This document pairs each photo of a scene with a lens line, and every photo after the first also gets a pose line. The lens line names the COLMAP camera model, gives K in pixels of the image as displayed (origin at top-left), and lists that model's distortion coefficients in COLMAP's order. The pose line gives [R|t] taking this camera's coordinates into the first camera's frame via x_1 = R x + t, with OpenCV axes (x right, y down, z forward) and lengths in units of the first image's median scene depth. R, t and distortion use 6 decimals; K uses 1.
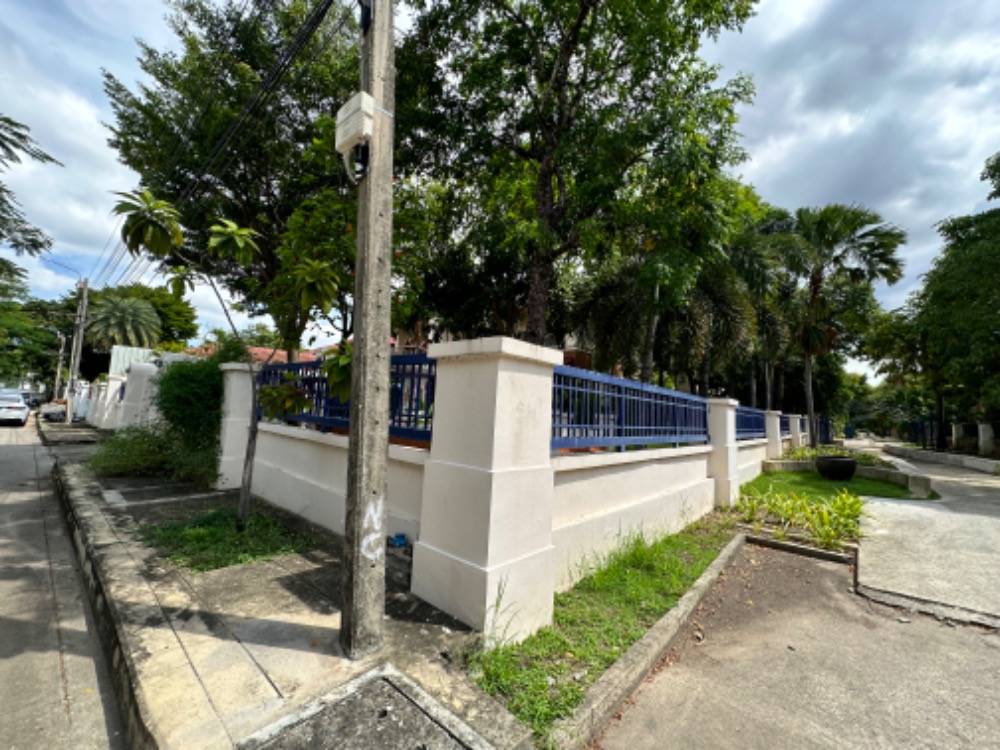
lens RADIAL K [[402.3, 0, 501.6], [0, 402.3, 374.4], [0, 0, 1]] dist [0.003111, 0.000379]
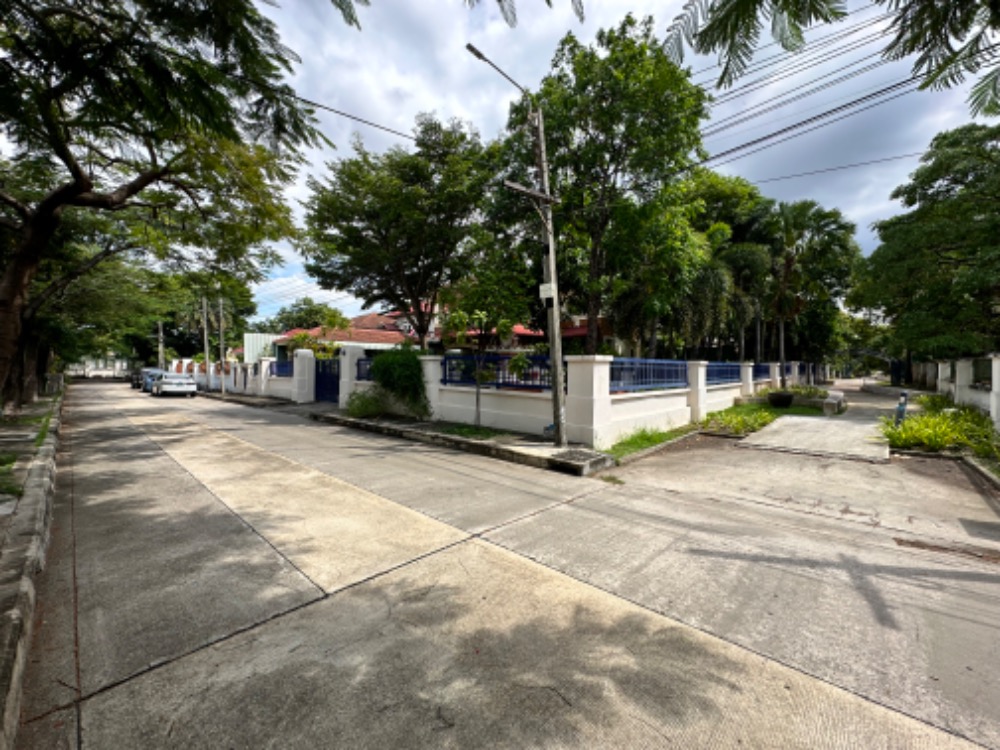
lens RADIAL K [[402.3, 0, 495.2], [0, 402.3, 374.2], [0, 0, 1]] dist [0.003111, 0.000379]
pose [[0.997002, -0.042428, -0.064702, -0.204670], [0.049280, 0.992898, 0.108281, -0.114165], [0.059648, -0.111145, 0.992013, -0.768813]]
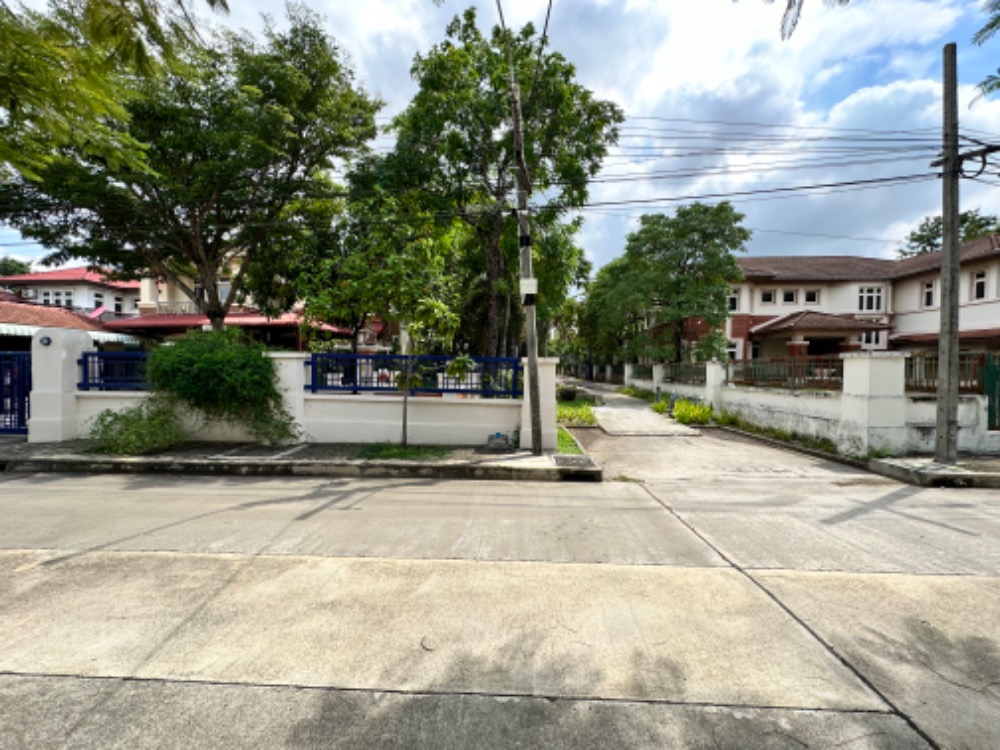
lens RADIAL K [[402.3, 0, 501.8], [0, 402.3, 373.2], [0, 0, 1]] dist [0.003111, 0.000379]
pose [[0.795119, -0.048105, 0.604543, -0.803122], [-0.028467, 0.992790, 0.116440, -0.115451], [-0.605786, -0.109793, 0.788016, -0.418983]]
